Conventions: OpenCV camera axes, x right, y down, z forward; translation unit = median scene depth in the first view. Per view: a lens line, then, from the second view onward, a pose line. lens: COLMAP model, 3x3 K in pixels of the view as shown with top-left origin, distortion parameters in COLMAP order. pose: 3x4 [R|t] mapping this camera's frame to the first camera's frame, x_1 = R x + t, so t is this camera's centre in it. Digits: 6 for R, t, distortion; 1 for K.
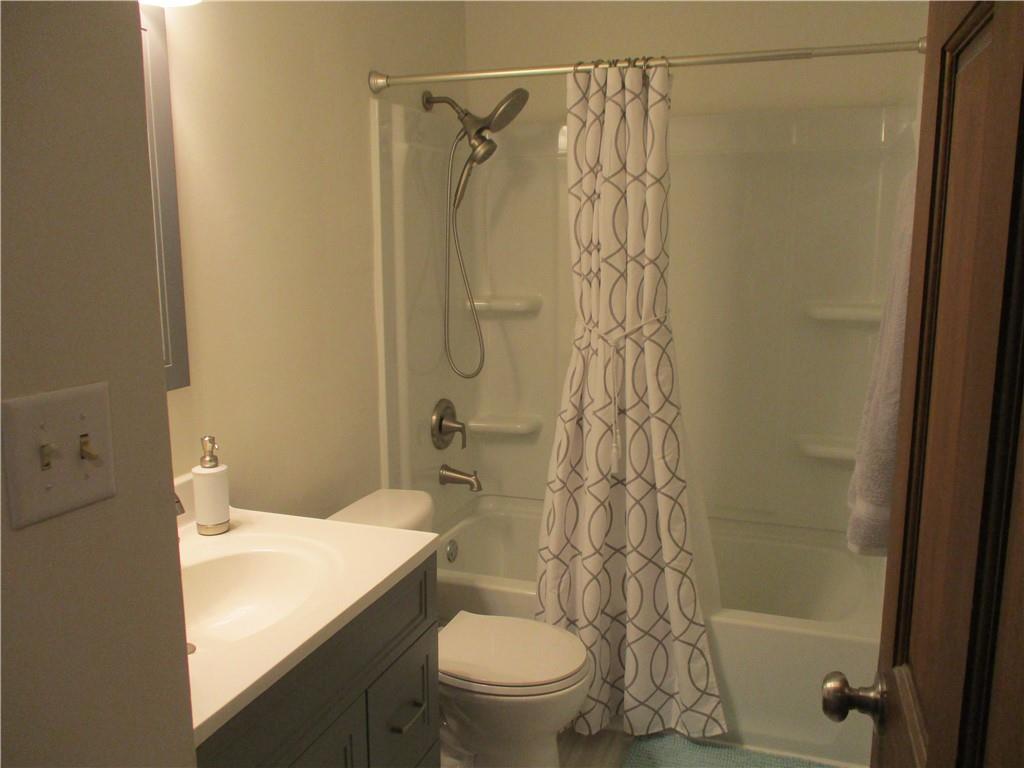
lens RADIAL K [[851.5, 0, 507.4], [0, 851.5, 383.1], [0, 0, 1]] dist [-0.021354, 0.004433]
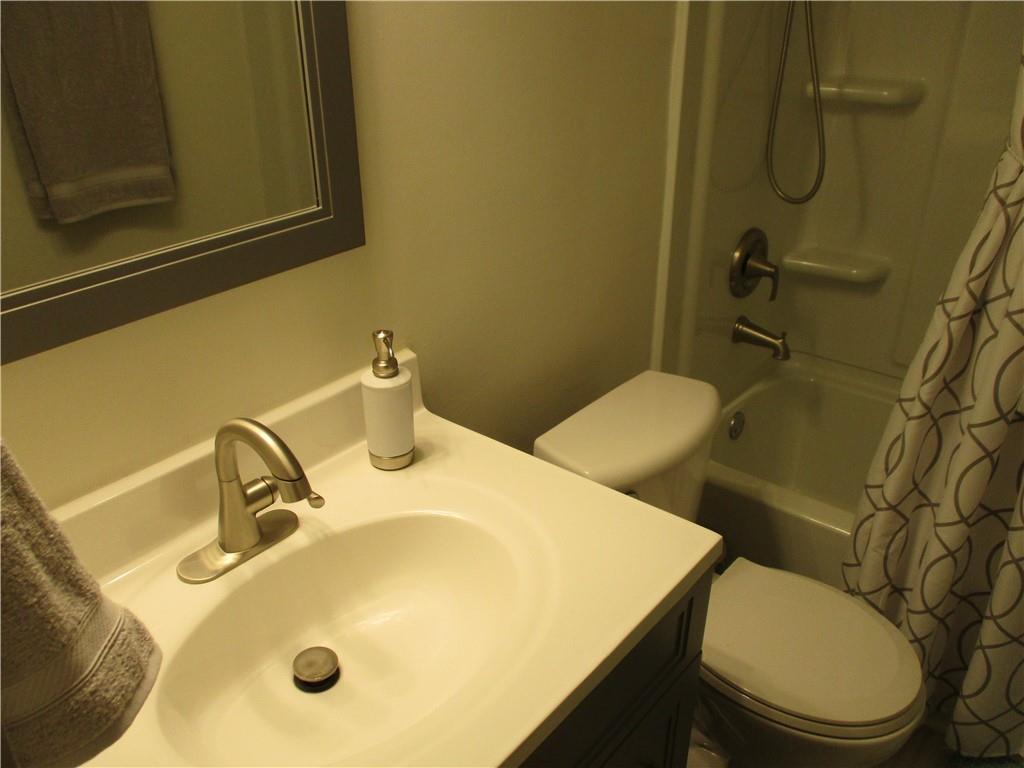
lens RADIAL K [[857.7, 0, 523.0], [0, 857.7, 383.9], [0, 0, 1]] dist [-0.011450, -0.000655]
pose [[0.946872, 0.150322, -0.284318, -0.042249], [-0.060557, 0.951564, 0.301429, -0.076250], [0.315858, -0.268198, 0.910112, 0.310066]]
